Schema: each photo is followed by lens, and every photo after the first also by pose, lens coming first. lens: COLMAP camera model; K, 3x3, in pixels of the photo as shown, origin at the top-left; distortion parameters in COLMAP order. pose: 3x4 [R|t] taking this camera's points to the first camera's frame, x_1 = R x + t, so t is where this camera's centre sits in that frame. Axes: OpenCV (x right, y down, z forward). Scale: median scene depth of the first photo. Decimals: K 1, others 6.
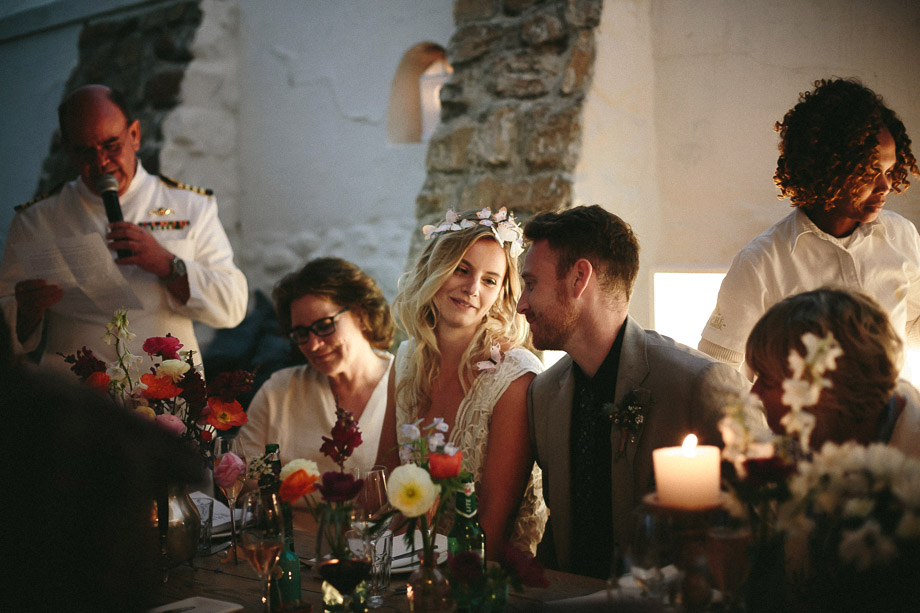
lens RADIAL K [[1434.5, 0, 460.0], [0, 1434.5, 306.5], [0, 0, 1]] dist [-0.107687, 0.069820]
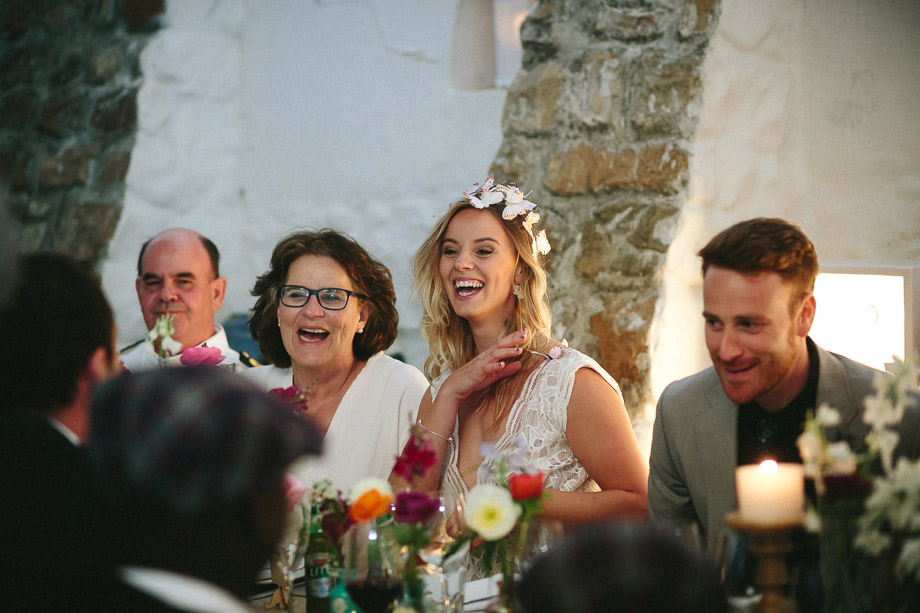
lens RADIAL K [[2466.5, 0, 460.0], [0, 2466.5, 306.5], [0, 0, 1]] dist [0.168826, -4.313870]
pose [[0.999332, 0.010729, -0.034938, 0.000873], [-0.010582, 0.999934, 0.004403, -0.007796], [0.034983, -0.004031, 0.999380, -0.334062]]
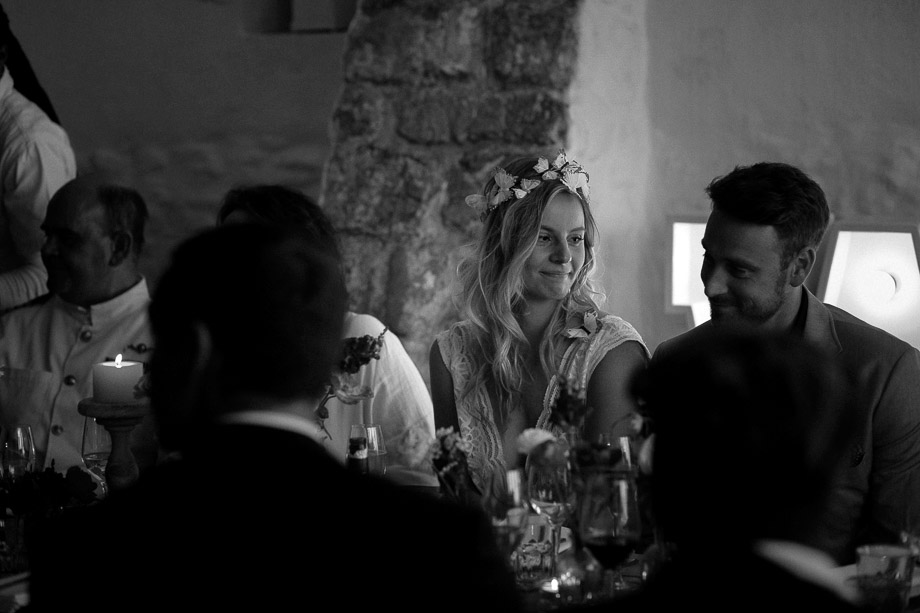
lens RADIAL K [[2466.5, 0, 460.0], [0, 2466.5, 306.5], [0, 0, 1]] dist [0.168826, -4.313870]
pose [[0.968151, 0.011614, 0.250096, -0.304551], [-0.017367, 0.999633, 0.020807, -0.002769], [-0.249763, -0.024487, 0.967997, -0.291263]]
